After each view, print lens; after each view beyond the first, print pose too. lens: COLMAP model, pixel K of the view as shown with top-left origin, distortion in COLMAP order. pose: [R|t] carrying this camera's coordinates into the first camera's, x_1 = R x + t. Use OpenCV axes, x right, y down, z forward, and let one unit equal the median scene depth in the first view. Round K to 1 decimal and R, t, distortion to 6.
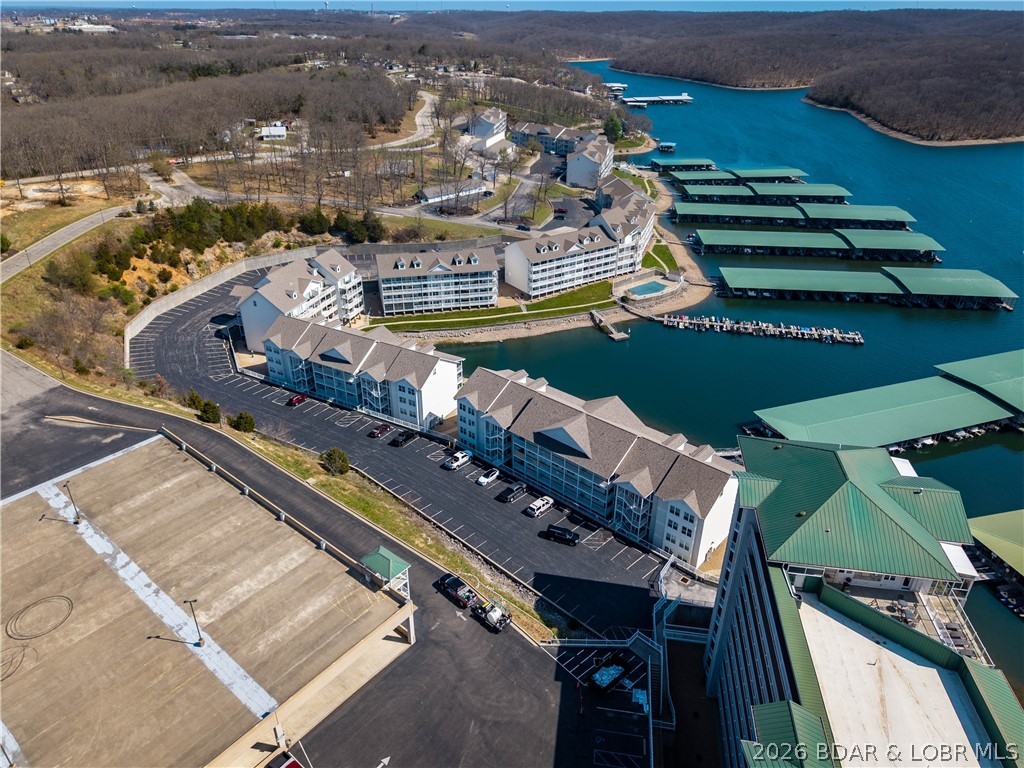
lens RADIAL K [[680.1, 0, 512.0], [0, 680.1, 384.0], [0, 0, 1]] dist [0.089556, -0.156040]
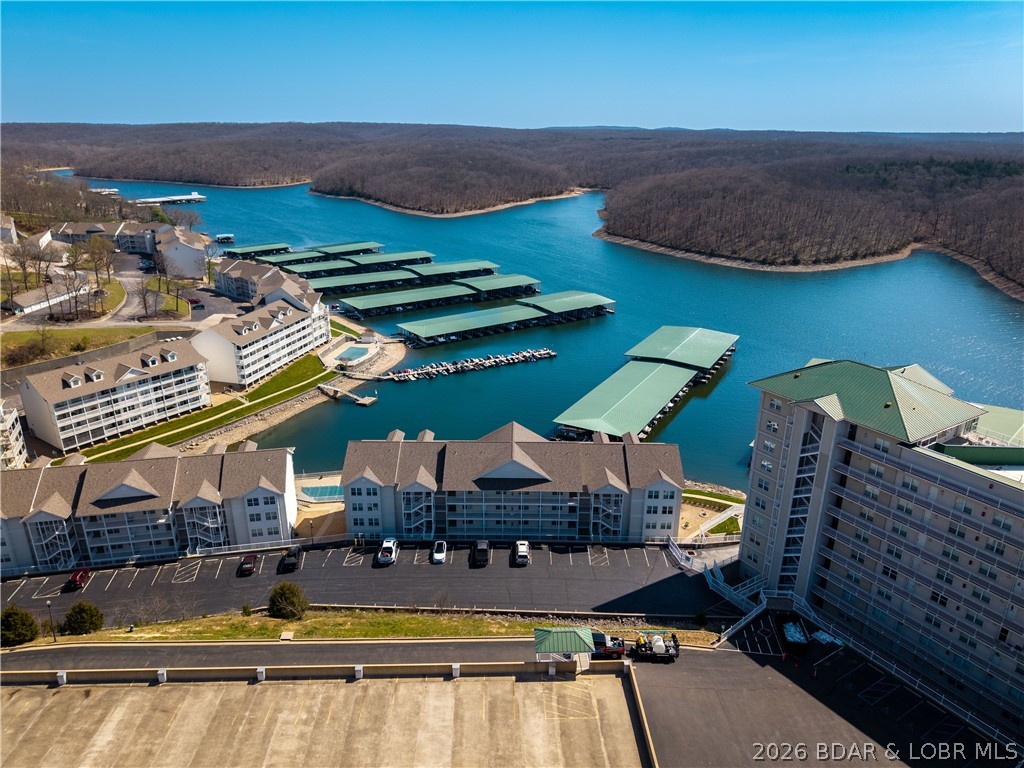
lens RADIAL K [[681.4, 0, 512.0], [0, 681.4, 384.0], [0, 0, 1]] dist [0.039920, -0.038077]
pose [[0.753208, -0.229532, 0.616435, -0.252758], [0.311951, 0.949699, -0.027542, -0.004359], [-0.579106, 0.213042, 0.786924, 0.143377]]
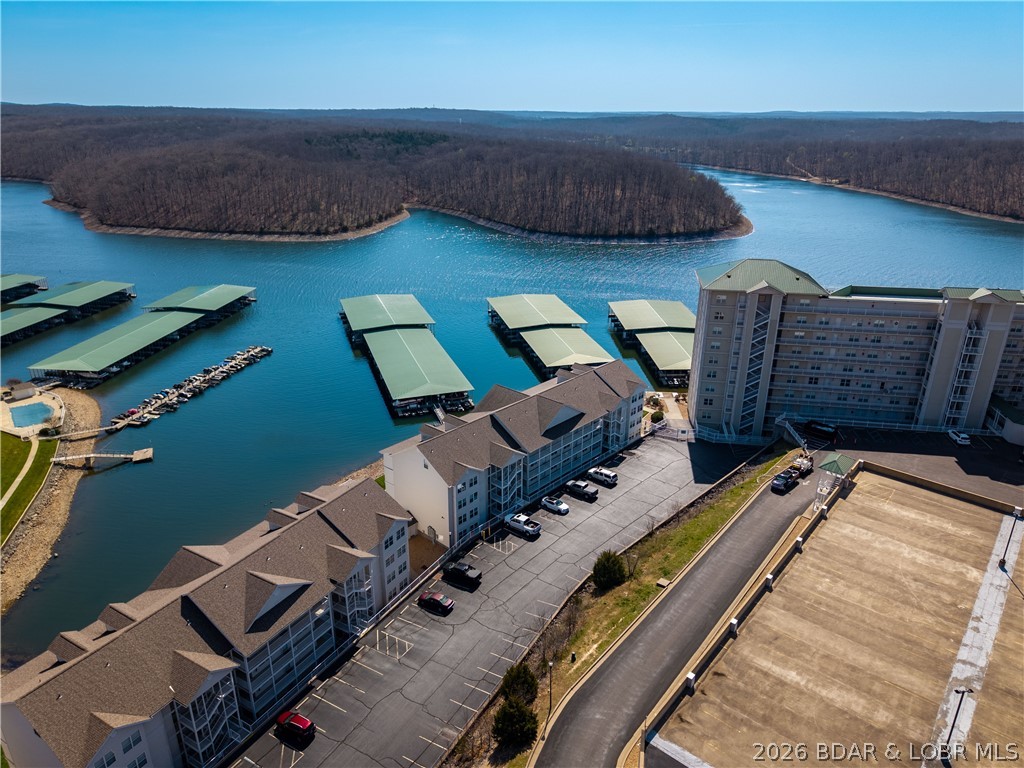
lens RADIAL K [[684.2, 0, 512.0], [0, 684.2, 384.0], [0, 0, 1]] dist [0.027687, -0.031671]
pose [[0.014299, -0.374761, 0.927011, -0.460540], [0.471021, 0.820321, 0.324364, -0.176504], [-0.882006, 0.432004, 0.188251, 0.475135]]
